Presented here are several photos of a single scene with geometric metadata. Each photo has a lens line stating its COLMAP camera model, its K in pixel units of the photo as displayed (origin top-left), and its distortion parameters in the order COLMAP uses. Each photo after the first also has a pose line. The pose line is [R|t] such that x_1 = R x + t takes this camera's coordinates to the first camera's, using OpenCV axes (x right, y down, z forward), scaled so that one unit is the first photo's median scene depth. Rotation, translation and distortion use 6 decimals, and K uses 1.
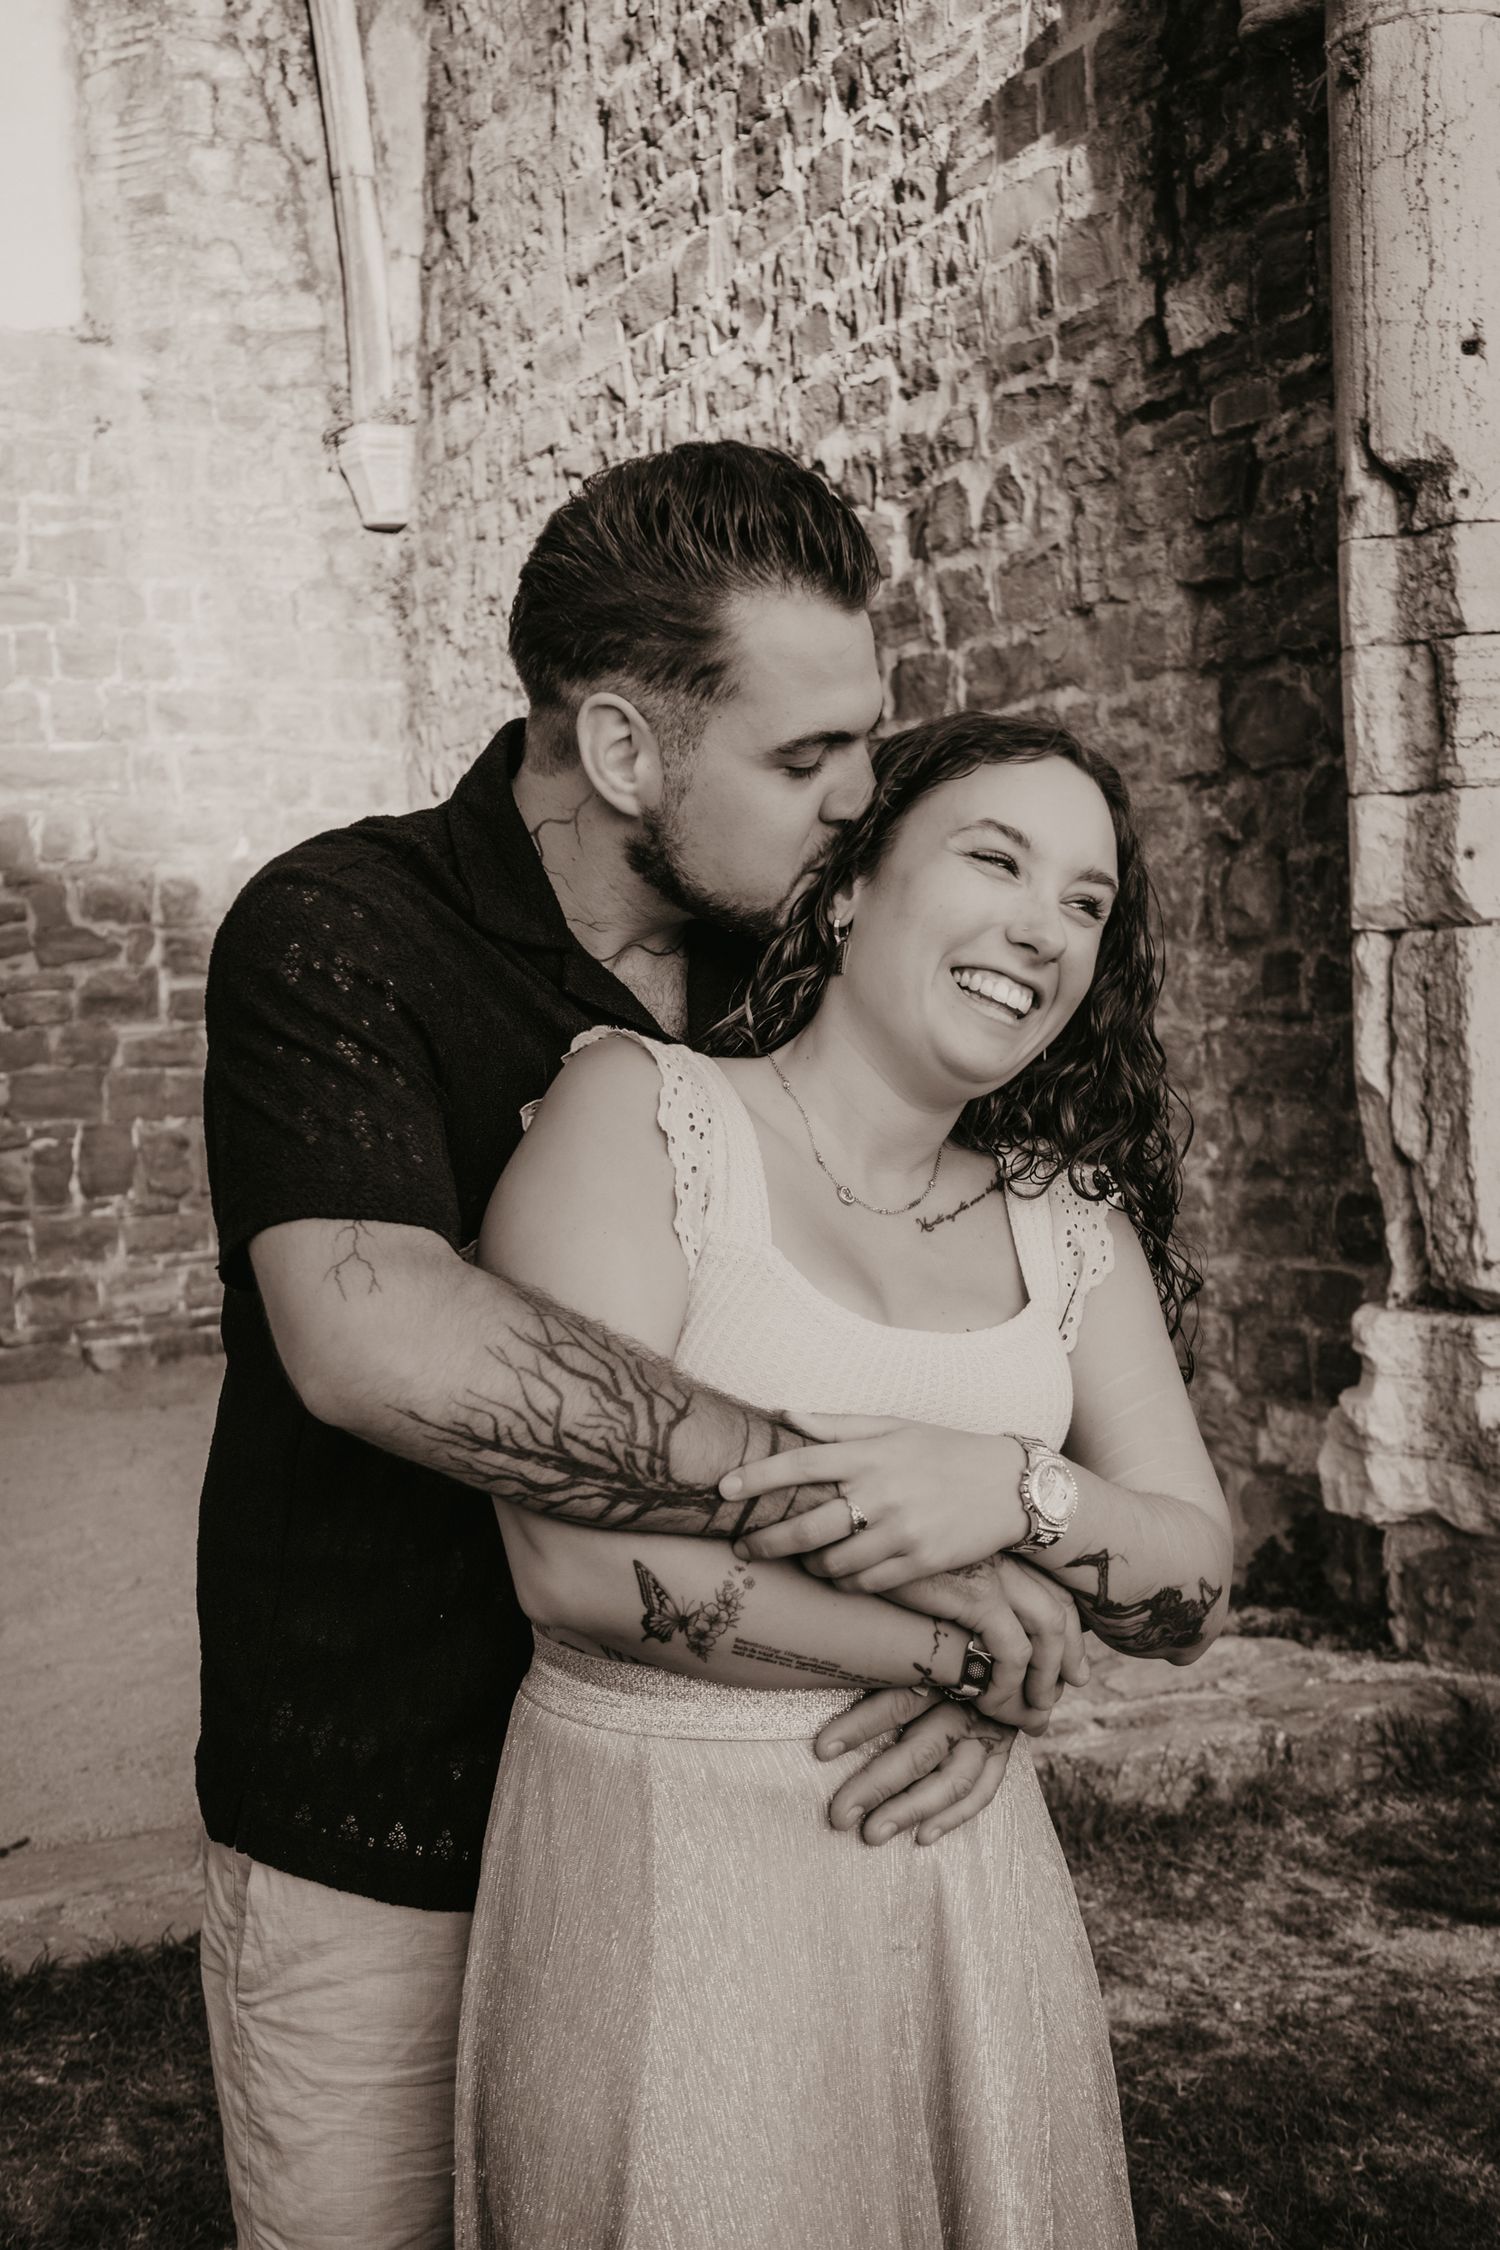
lens RADIAL K [[2690.7, 0, 721.1], [0, 2690.7, 1039.8], [0, 0, 1]] dist [0.008850, 0.000000]
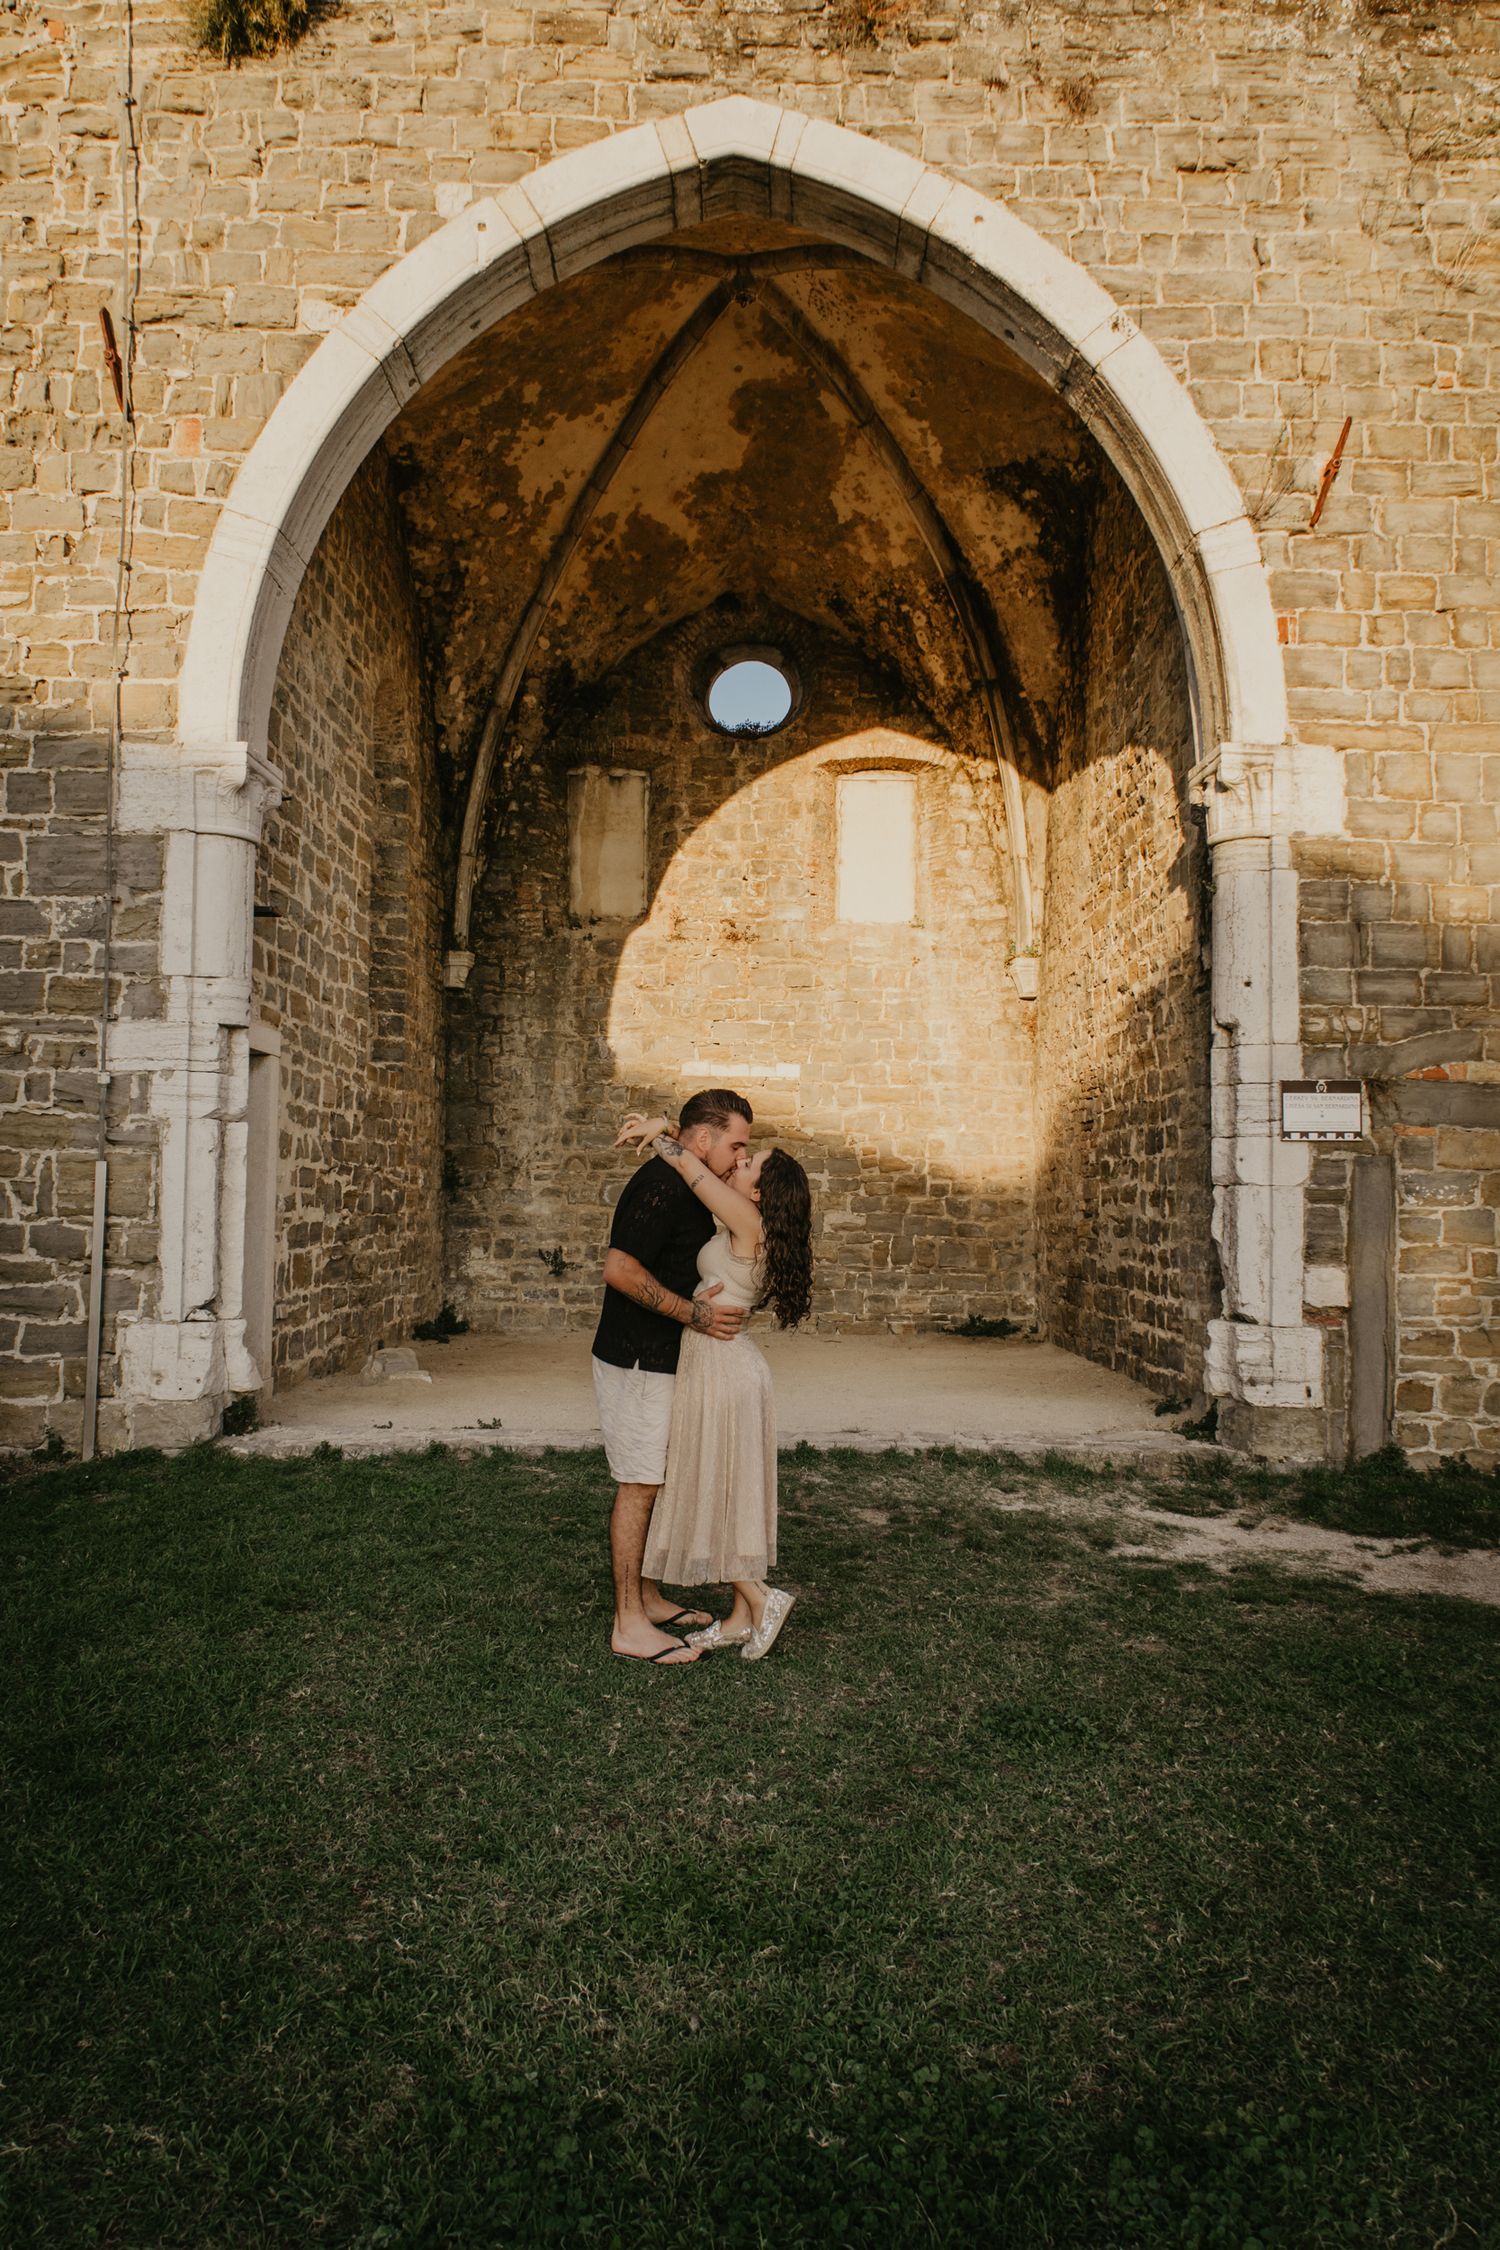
lens RADIAL K [[1526.1, 0, 750.8], [0, 1526.1, 1112.5], [0, 0, 1]] dist [0.016215, -0.000562]
pose [[0.899116, 0.028913, -0.436754, 0.265174], [-0.056417, 0.997148, -0.050131, -0.004213], [0.434059, 0.069714, 0.898183, -0.354022]]
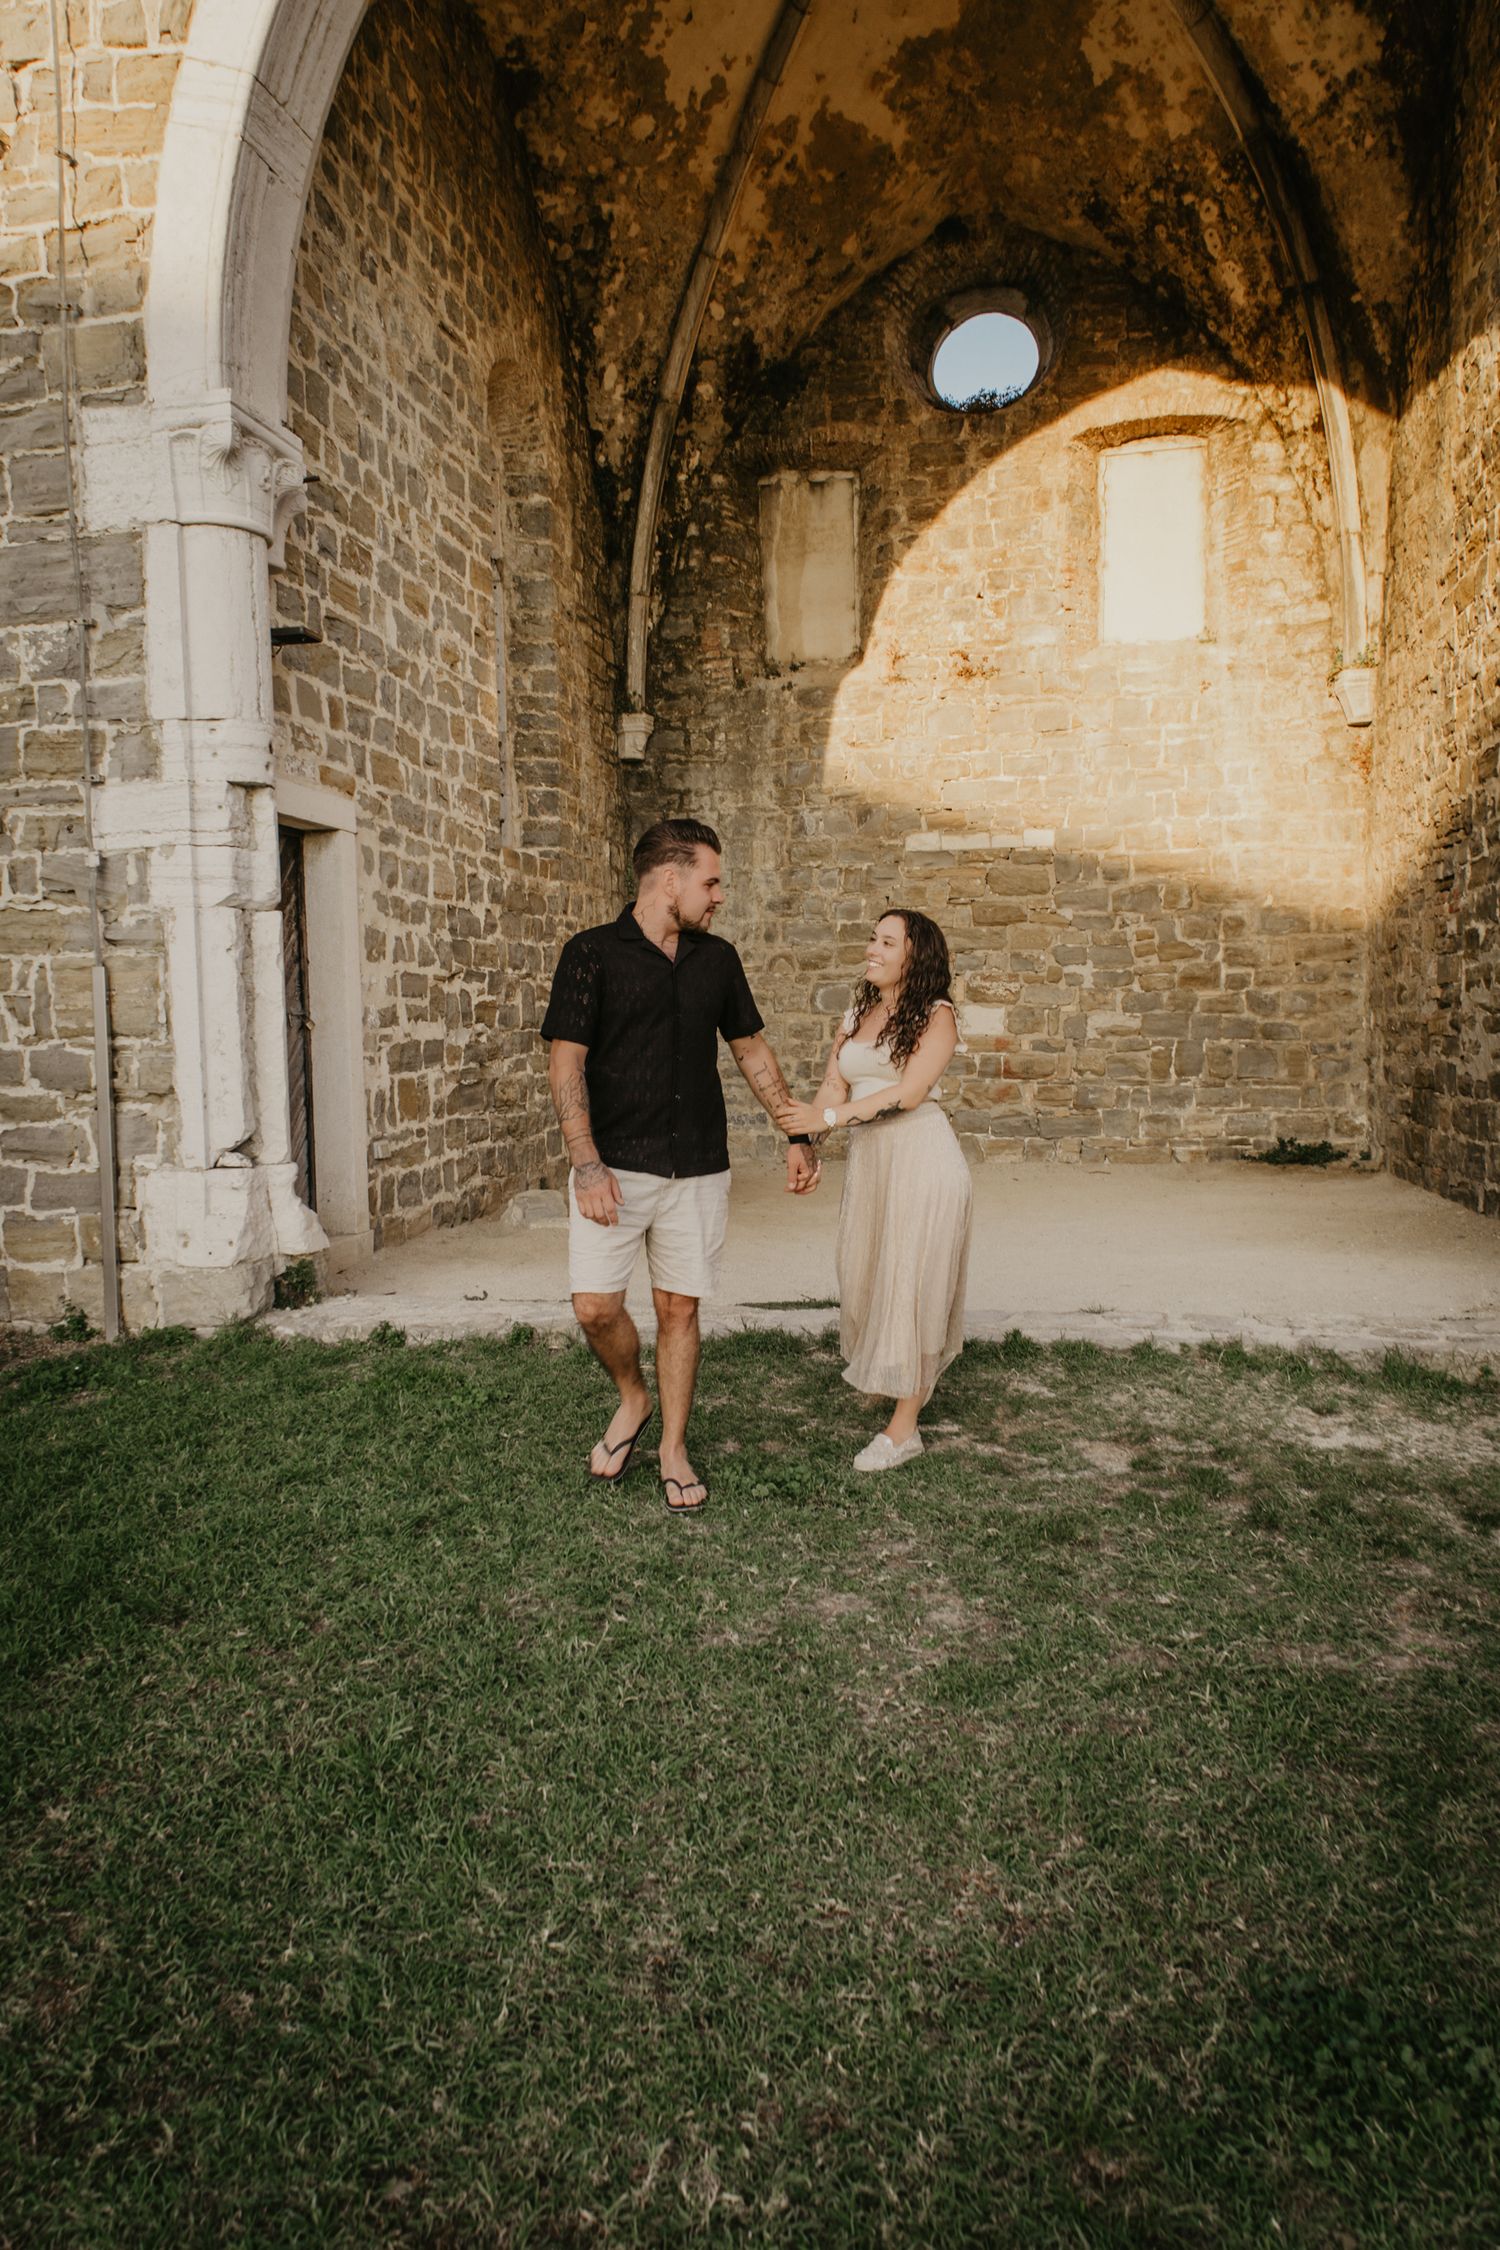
lens RADIAL K [[1526.1, 0, 726.3], [0, 1526.1, 1103.8], [0, 0, 1]] dist [0.016215, -0.000562]
pose [[0.789066, 0.064402, -0.610923, 0.198641], [-0.025015, 0.997033, 0.072796, 0.004268], [0.613799, -0.042158, 0.788336, -0.112495]]
